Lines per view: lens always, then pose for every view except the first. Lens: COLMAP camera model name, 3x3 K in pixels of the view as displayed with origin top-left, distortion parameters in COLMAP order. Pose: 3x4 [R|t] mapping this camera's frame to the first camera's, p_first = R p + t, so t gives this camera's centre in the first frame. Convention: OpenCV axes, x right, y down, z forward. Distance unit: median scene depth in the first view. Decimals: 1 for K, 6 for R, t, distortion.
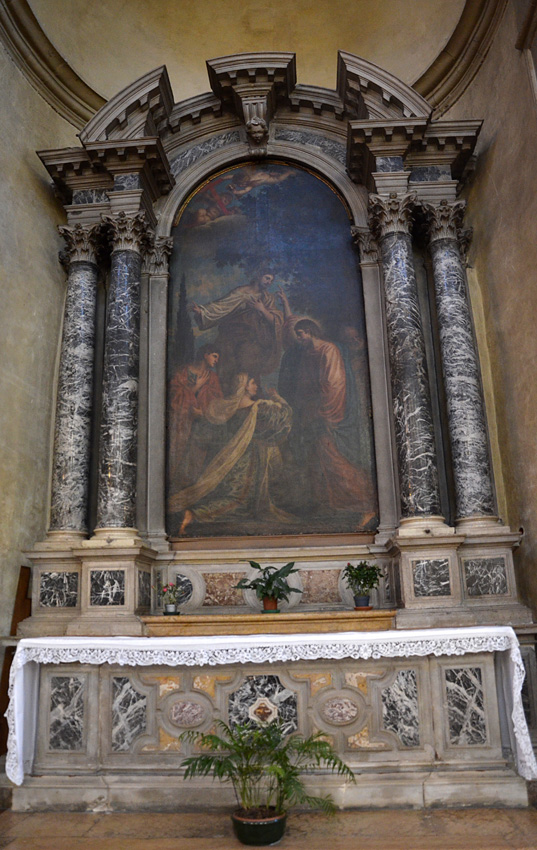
lens RADIAL K [[644.7, 0, 268.5], [0, 644.7, 425.0], [0, 0, 1]] dist [-0.165020, 0.115230]
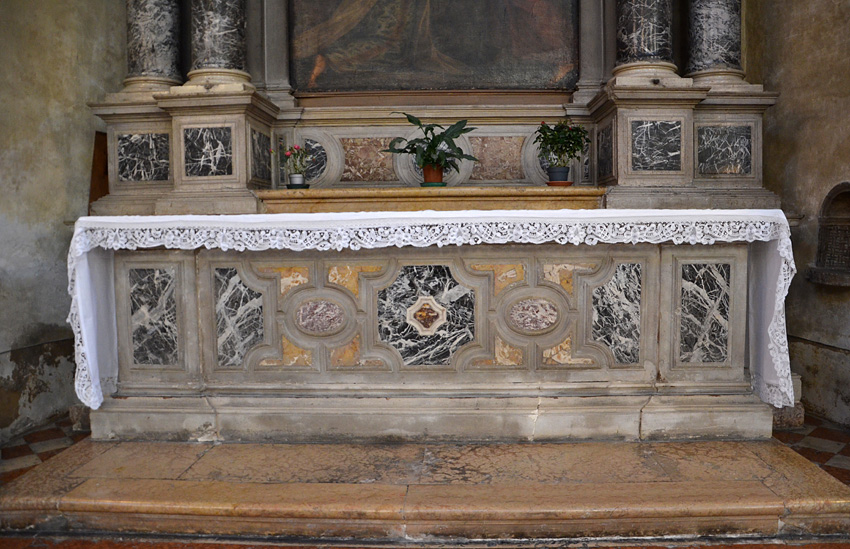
lens RADIAL K [[645.8, 0, 425.0], [0, 645.8, 274.5], [0, 0, 1]] dist [-0.180727, 0.121438]
pose [[0.999445, 0.013417, 0.030487, -0.033066], [-0.023252, 0.936401, 0.350159, 0.154831], [-0.023850, -0.350674, 0.936194, 0.321993]]
